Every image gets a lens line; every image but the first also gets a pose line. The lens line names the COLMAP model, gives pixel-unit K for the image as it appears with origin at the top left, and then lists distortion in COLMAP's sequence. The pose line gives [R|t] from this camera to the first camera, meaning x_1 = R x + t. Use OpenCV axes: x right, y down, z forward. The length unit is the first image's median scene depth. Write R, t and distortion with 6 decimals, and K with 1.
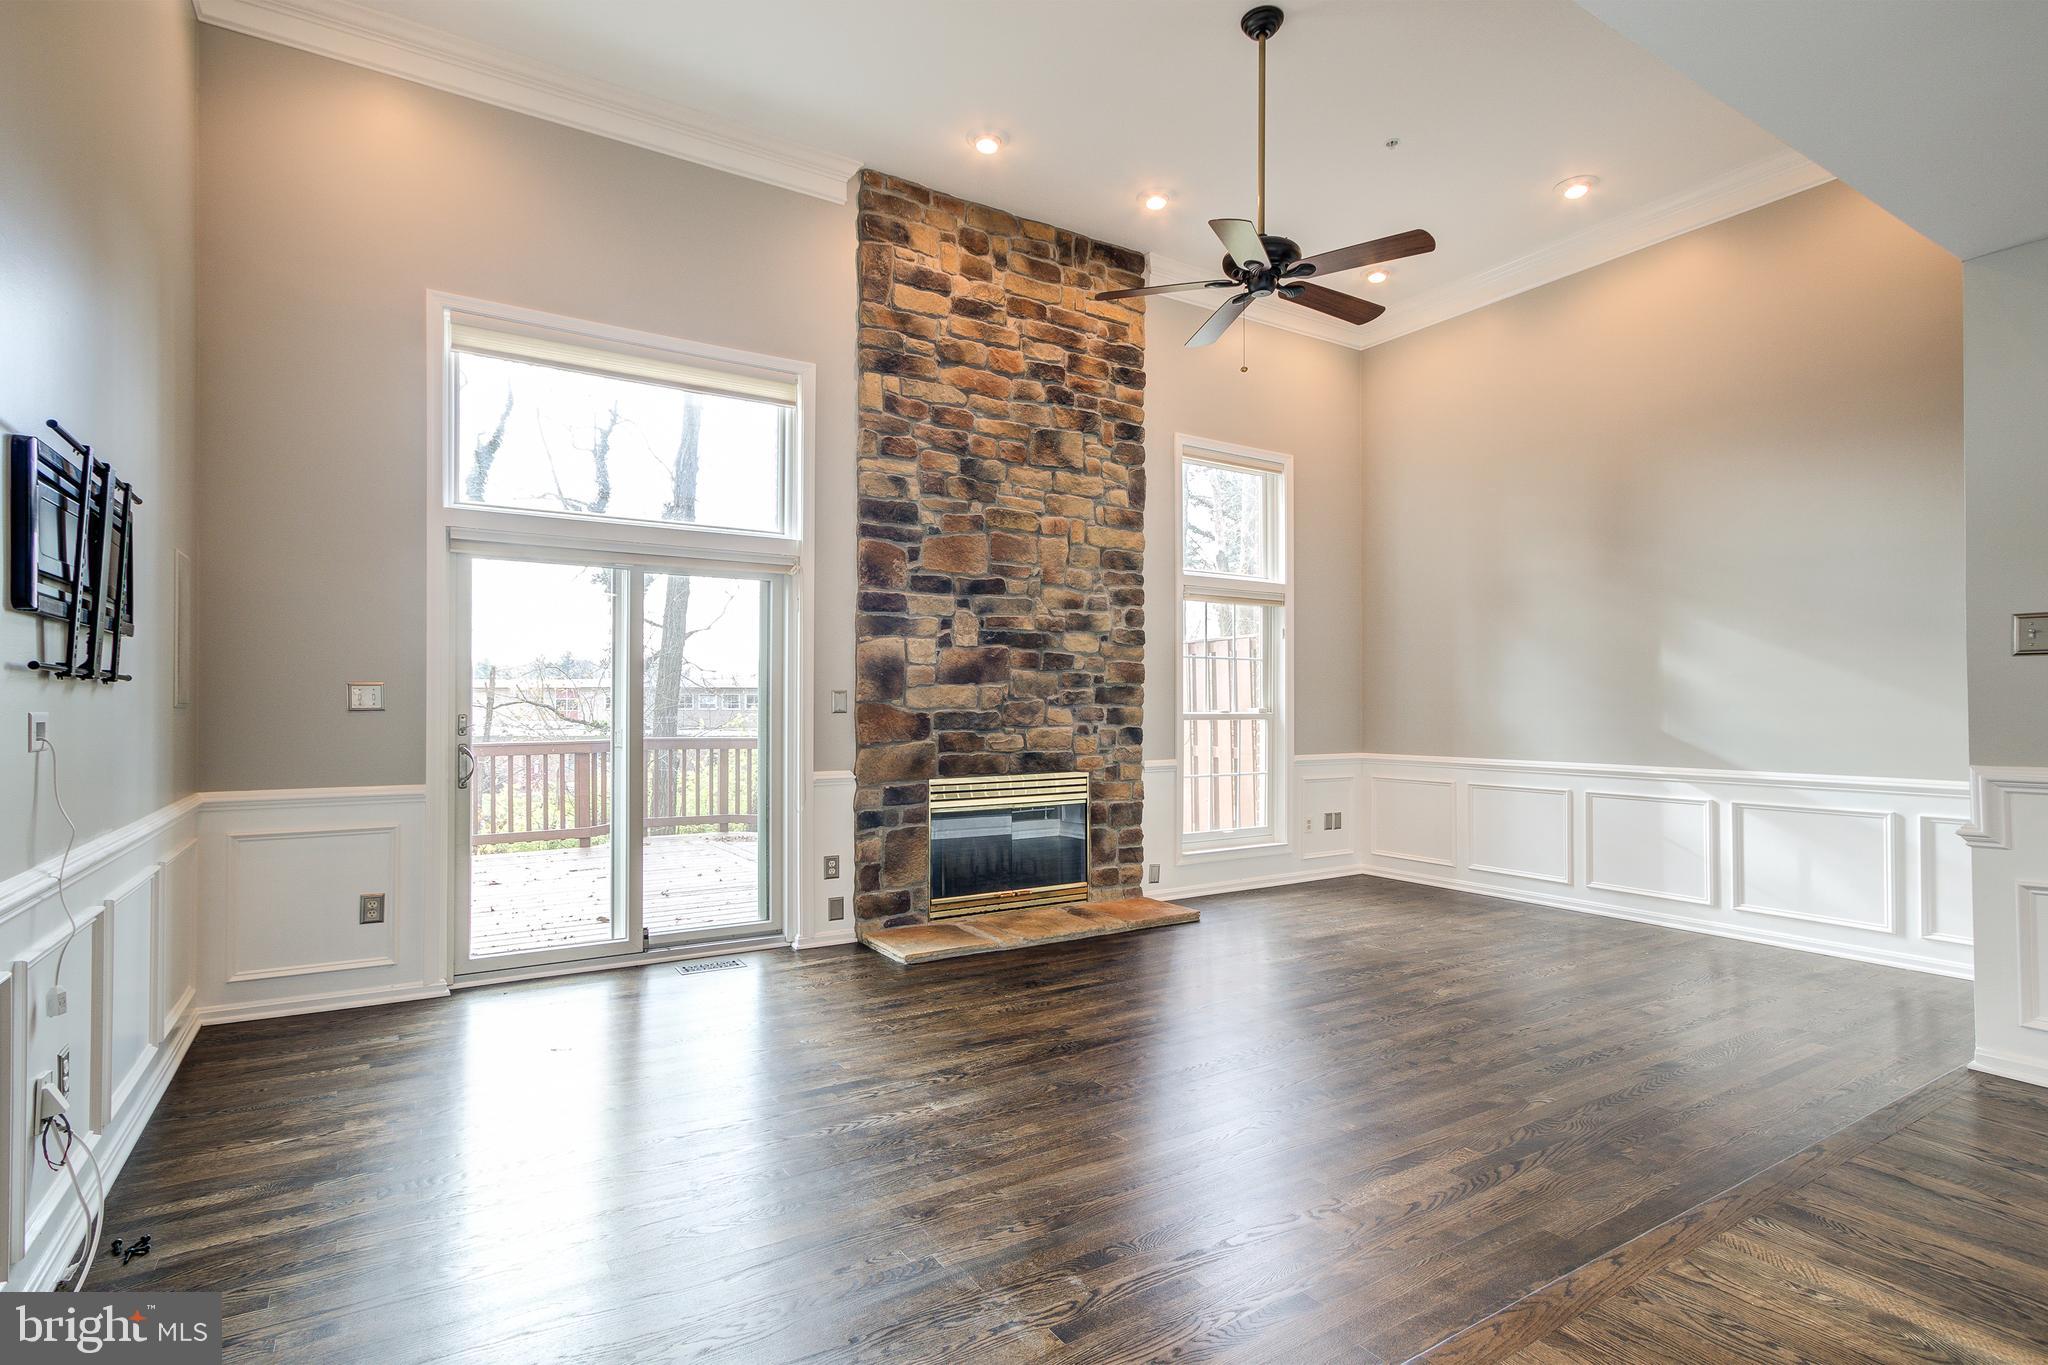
lens RADIAL K [[1027.2, 0, 1028.2], [0, 1027.2, 705.8], [0, 0, 1]] dist [-0.084923, 0.165474]
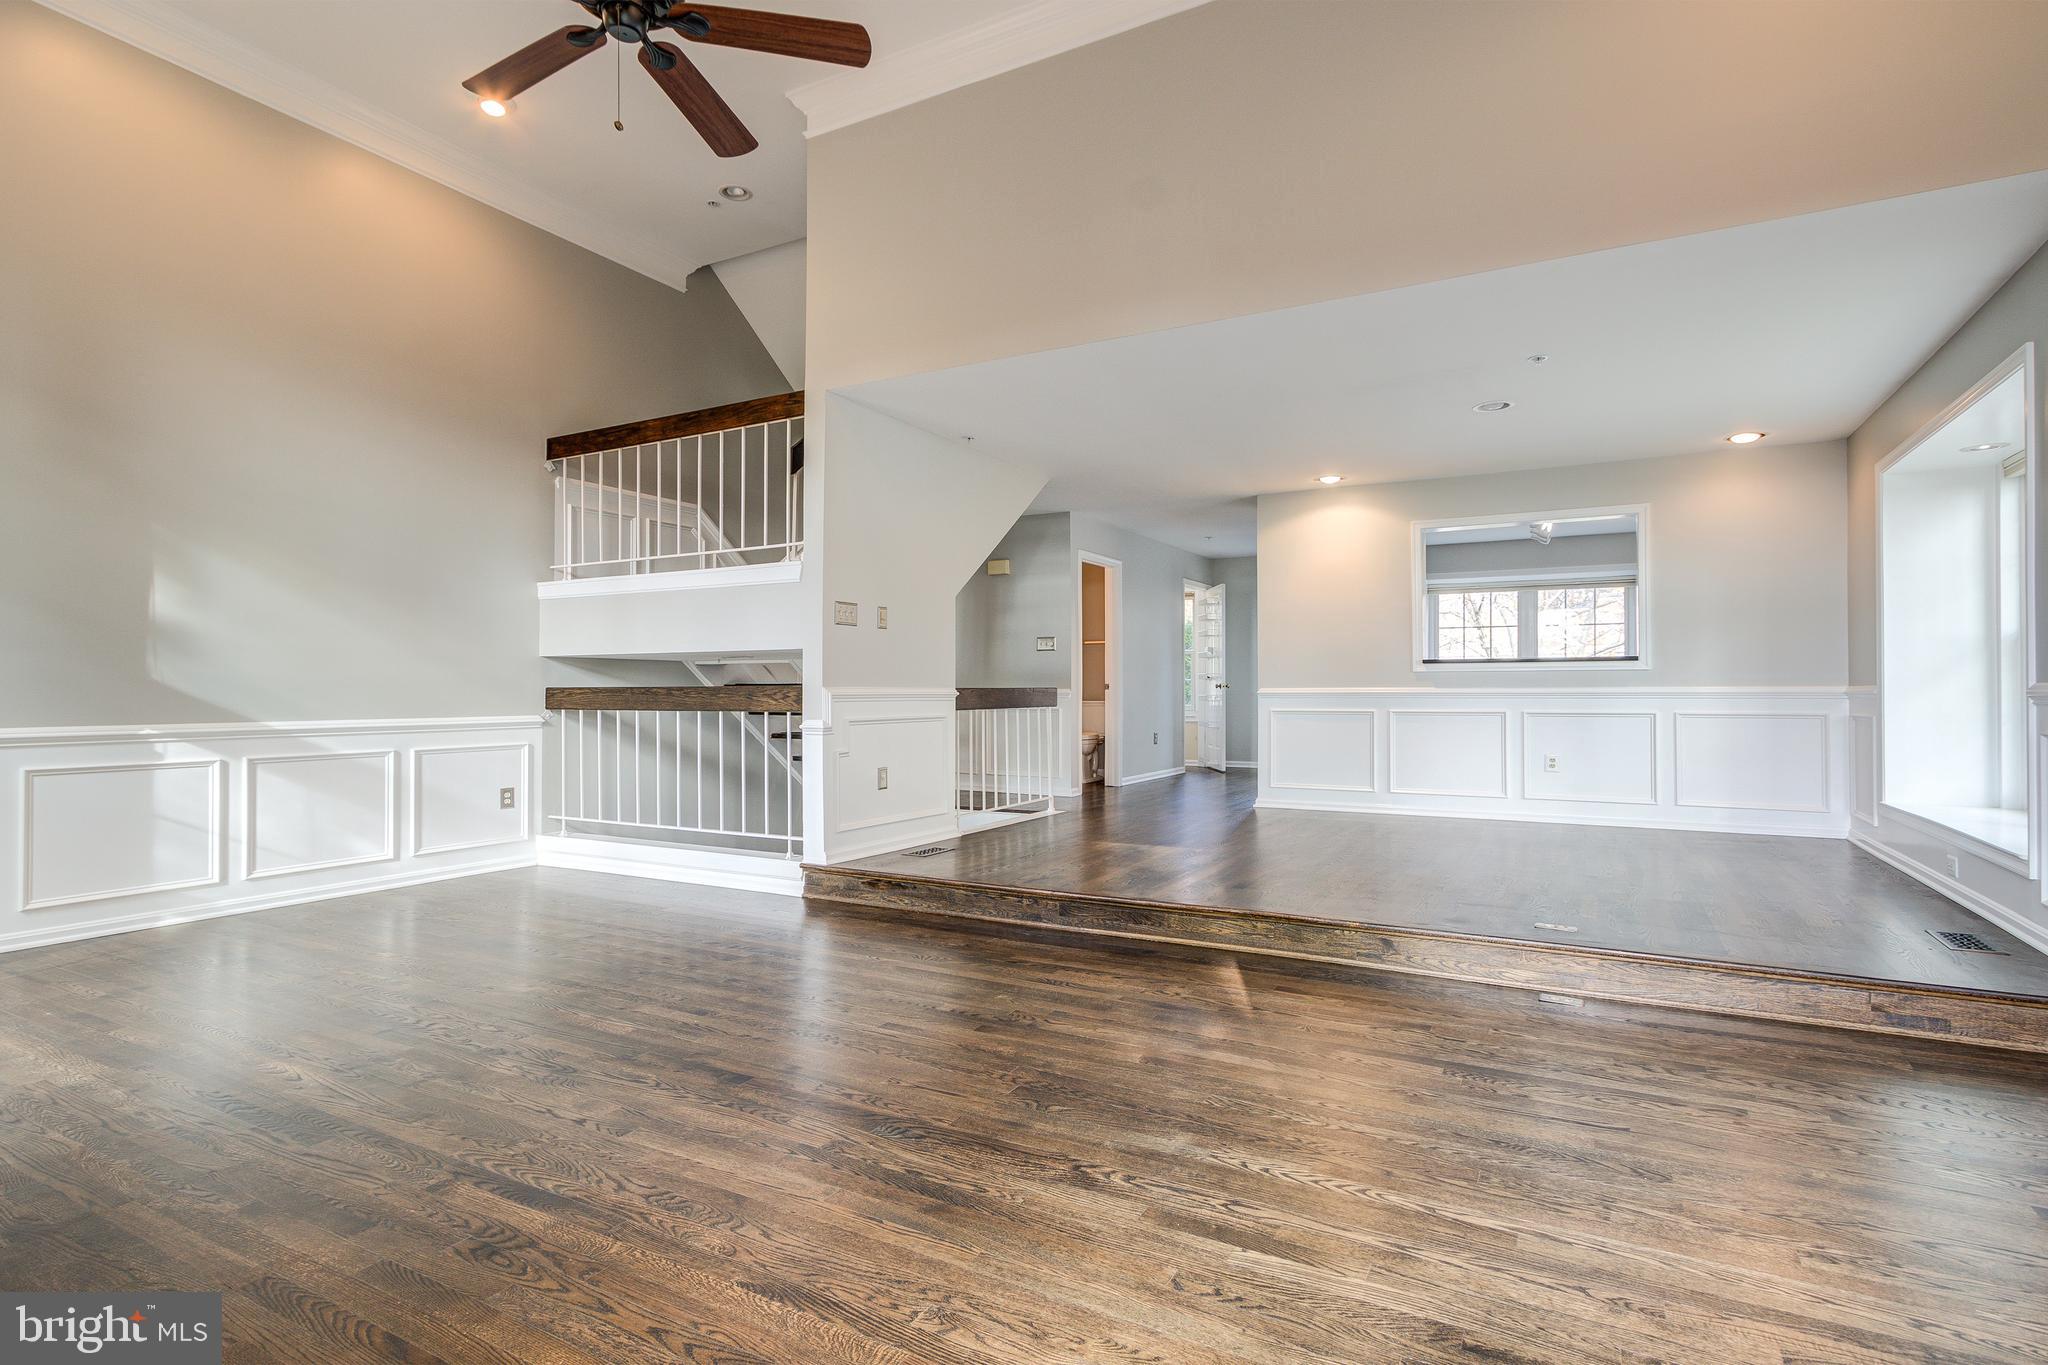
lens RADIAL K [[972.9, 0, 1041.2], [0, 972.9, 687.2], [0, 0, 1]] dist [-0.023103, -0.000083]
pose [[-0.478569, 0.004681, 0.878038, -0.363675], [-0.001756, 0.999979, -0.006289, 0.037773], [-0.878048, -0.004551, -0.478550, 0.809484]]
